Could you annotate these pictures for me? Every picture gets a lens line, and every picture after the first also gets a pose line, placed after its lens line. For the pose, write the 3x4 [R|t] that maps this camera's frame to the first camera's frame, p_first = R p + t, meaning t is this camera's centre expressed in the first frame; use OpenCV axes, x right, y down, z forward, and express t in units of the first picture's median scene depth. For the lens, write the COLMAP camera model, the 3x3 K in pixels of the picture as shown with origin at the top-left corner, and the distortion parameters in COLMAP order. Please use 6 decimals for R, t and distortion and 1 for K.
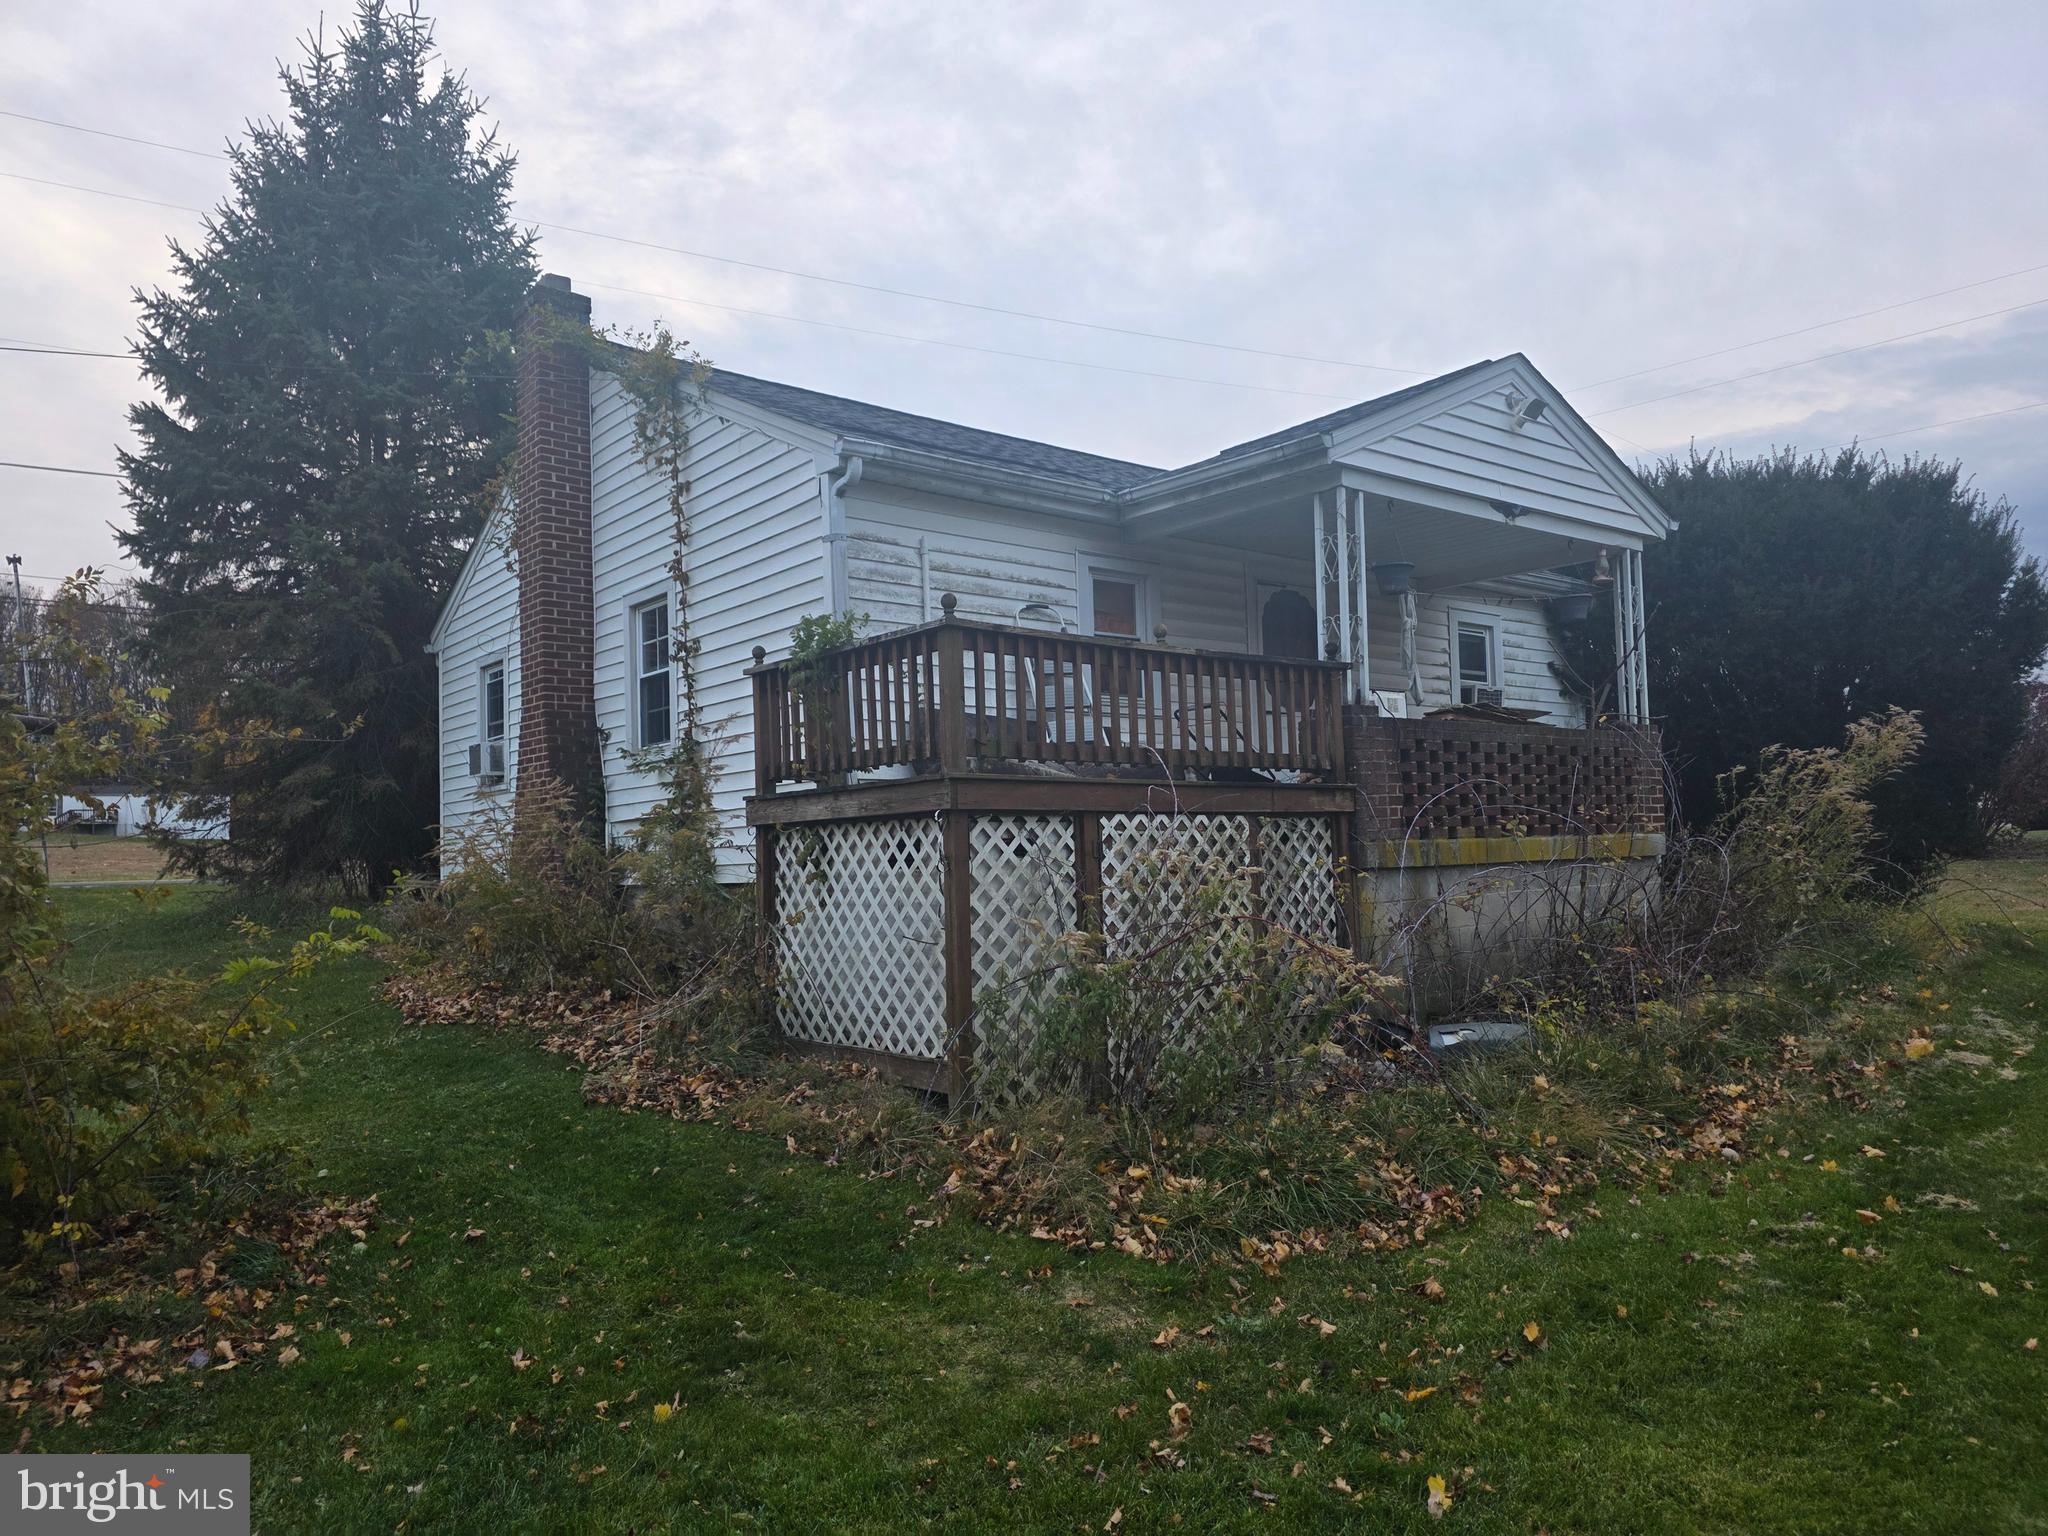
lens RADIAL K [[1349.4, 0, 1032.2], [0, 1349.4, 777.7], [0, 0, 1]] dist [0.077030, -0.080437]
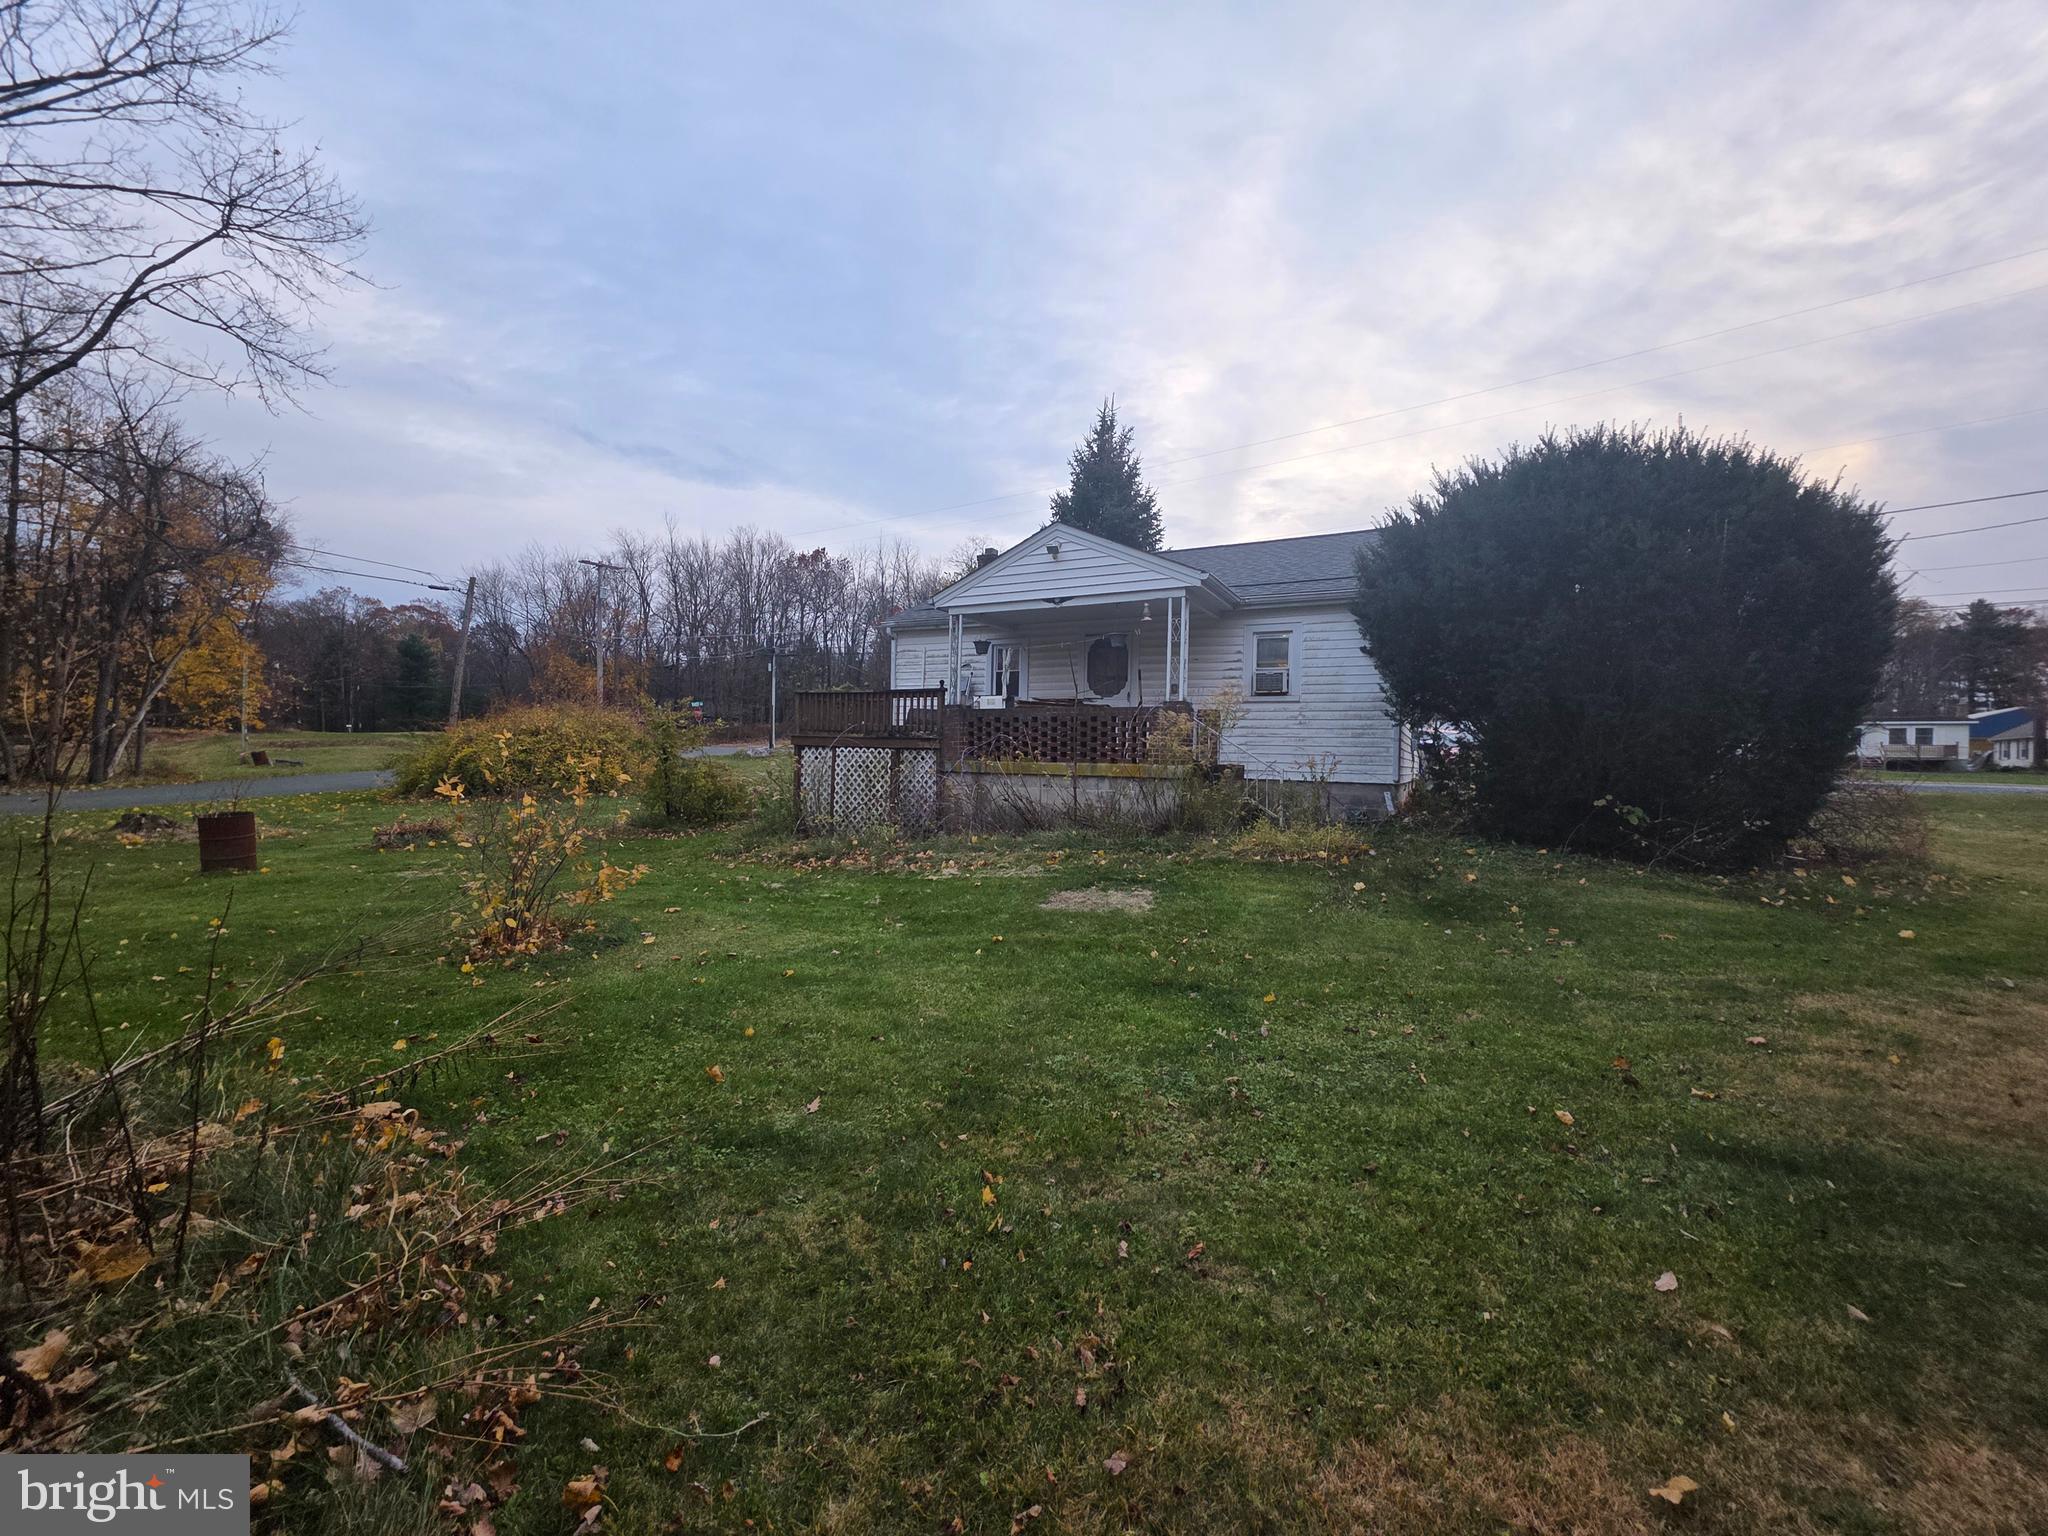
lens RADIAL K [[826.3, 0, 1013.8], [0, 826.3, 769.6], [0, 0, 1]] dist [0.000948, 0.000187]
pose [[0.396612, 0.047860, -0.916738, 1.640275], [0.018707, 0.998011, 0.060196, -0.024154], [0.917796, -0.041024, 0.394928, 0.503059]]
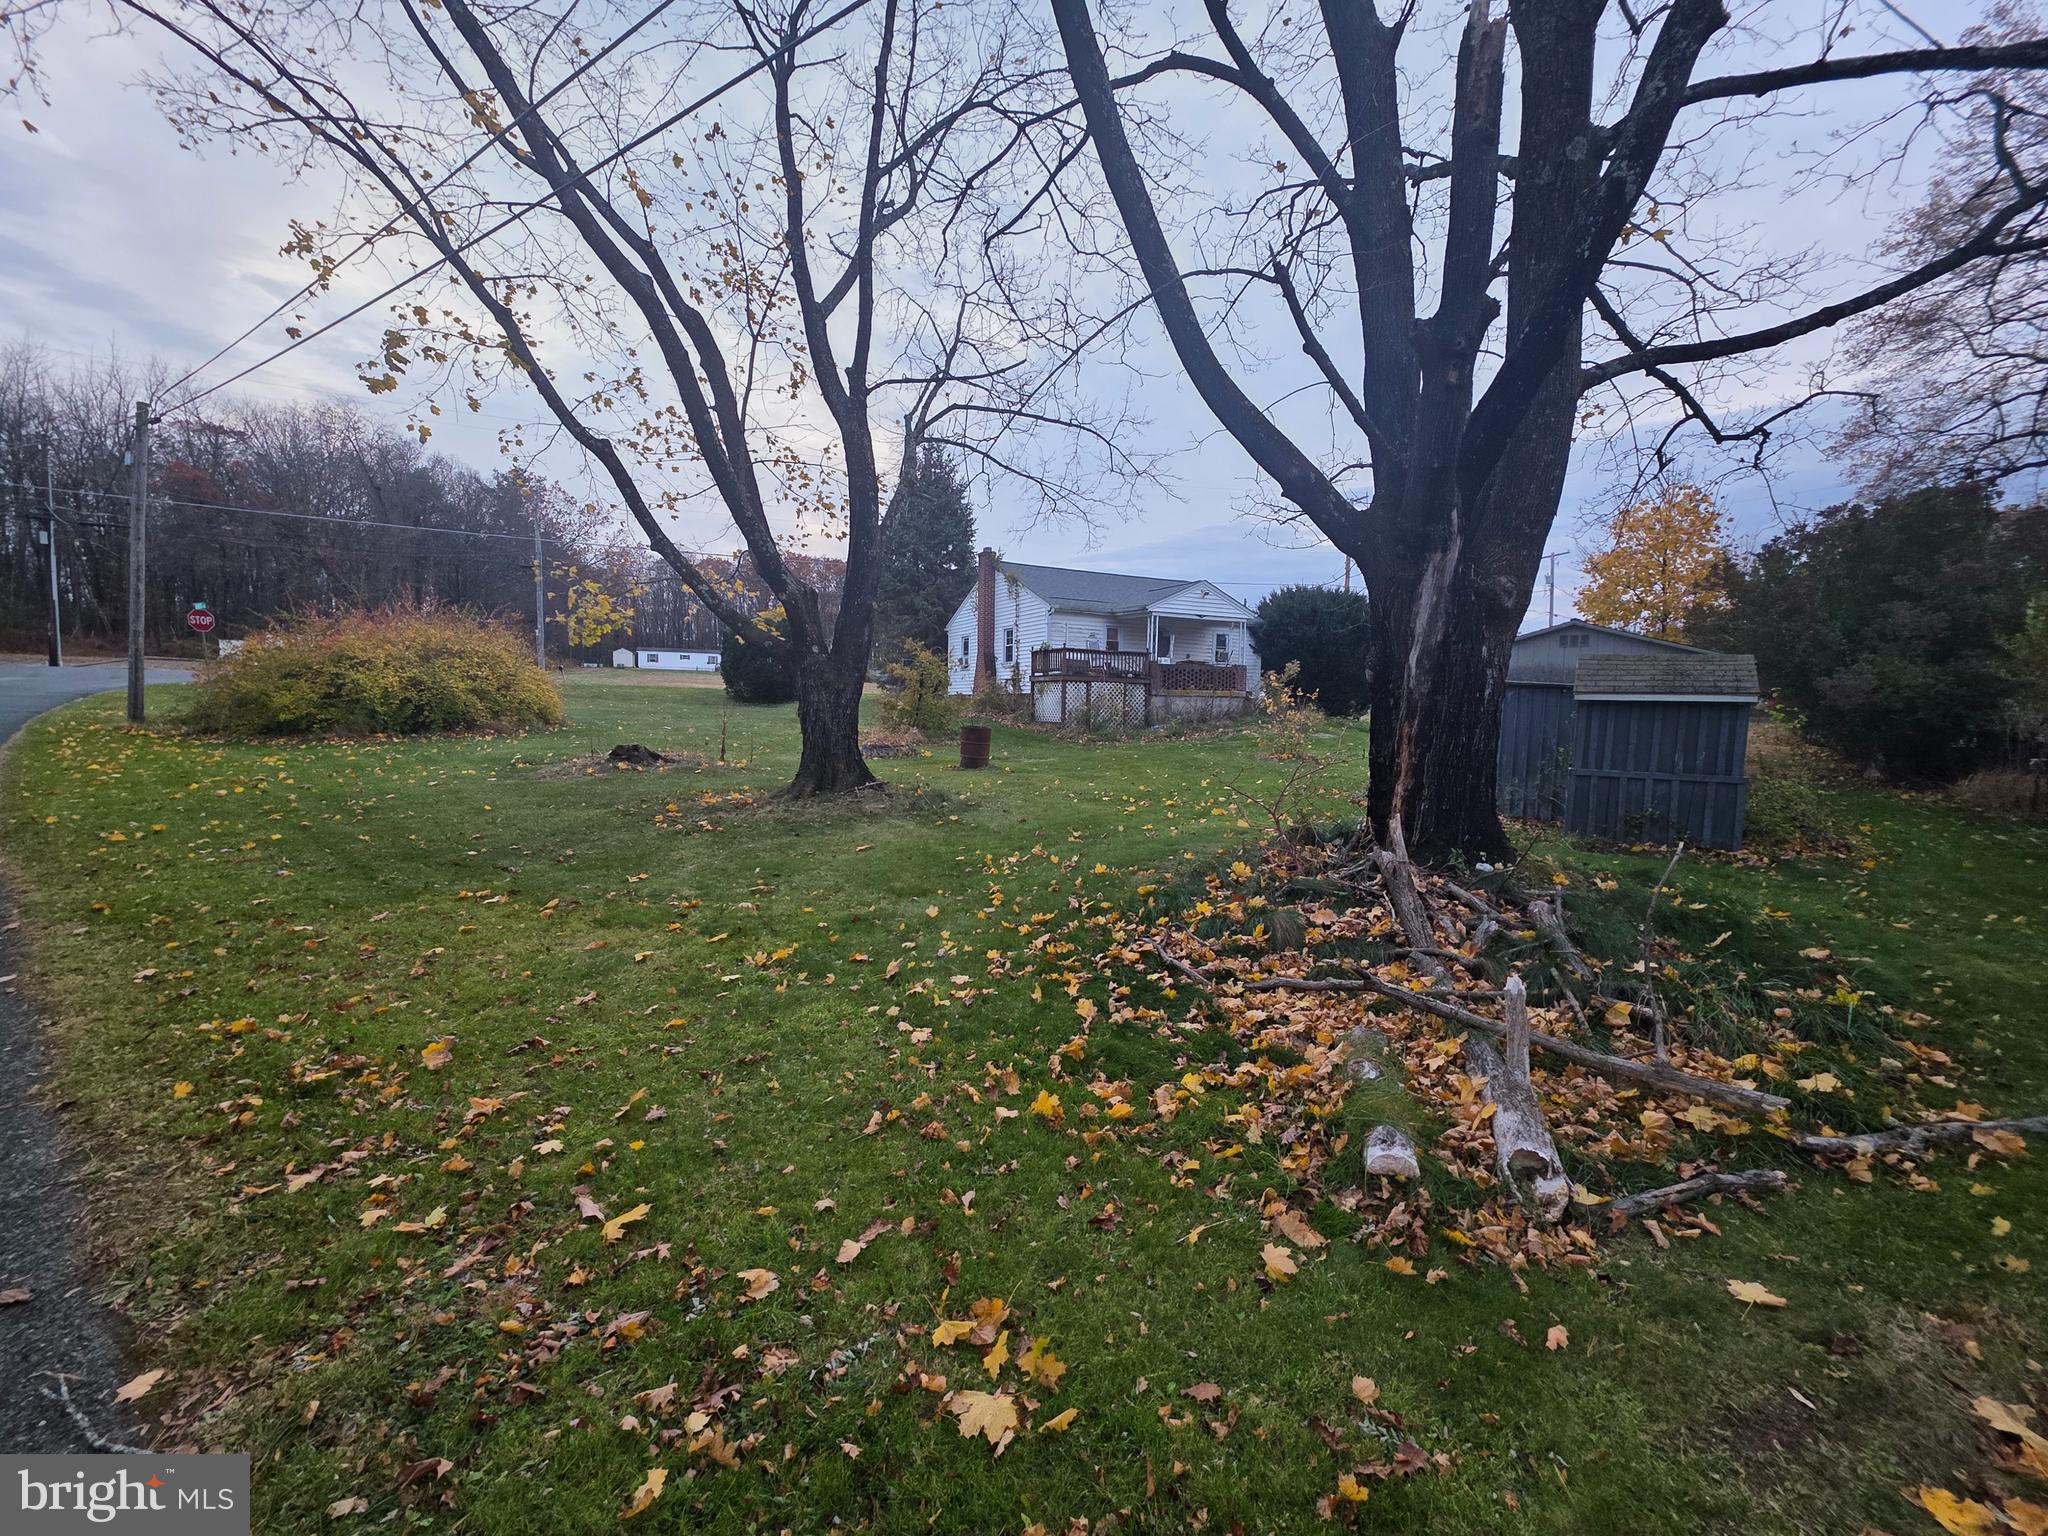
lens RADIAL K [[826.3, 0, 1013.8], [0, 826.3, 769.6], [0, 0, 1]] dist [0.000948, 0.000187]
pose [[0.976548, 0.059896, -0.206803, 0.386047], [-0.030257, 0.989171, 0.143616, -0.079367], [0.213165, -0.133991, 0.967785, -2.014719]]
